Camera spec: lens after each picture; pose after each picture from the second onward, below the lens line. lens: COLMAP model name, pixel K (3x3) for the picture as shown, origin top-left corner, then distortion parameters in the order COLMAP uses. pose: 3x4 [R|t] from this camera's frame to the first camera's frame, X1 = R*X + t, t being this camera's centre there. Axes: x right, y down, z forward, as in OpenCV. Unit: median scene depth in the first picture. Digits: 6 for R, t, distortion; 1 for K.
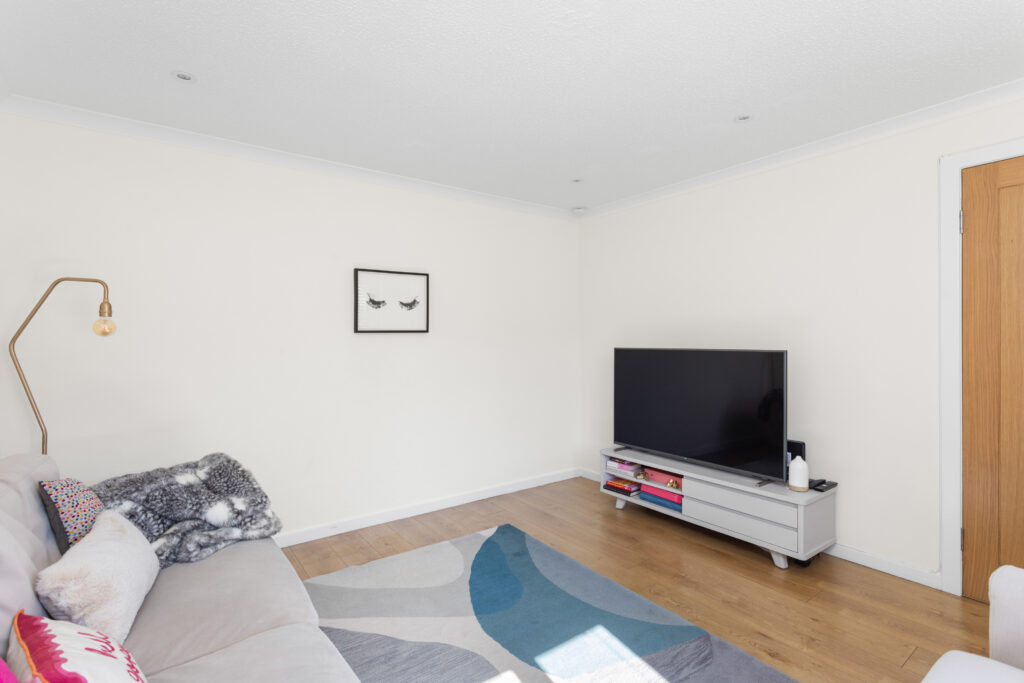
lens RADIAL K [[495.7, 0, 510.6], [0, 495.7, 338.7], [0, 0, 1]] dist [0.000704, 0.000555]
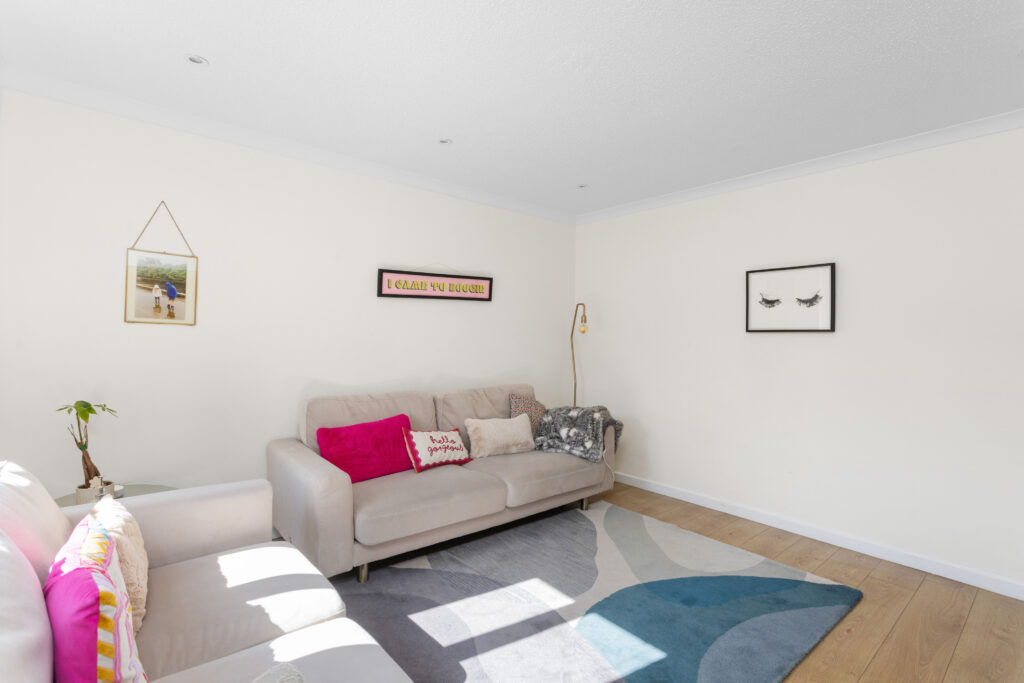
lens RADIAL K [[495.7, 0, 510.4], [0, 495.7, 335.6], [0, 0, 1]] dist [0.000704, 0.000555]
pose [[0.041467, 0.006049, -0.999122, 0.708467], [-0.016515, 0.999849, 0.005368, -0.001717], [0.999003, 0.016278, 0.041561, 0.443467]]
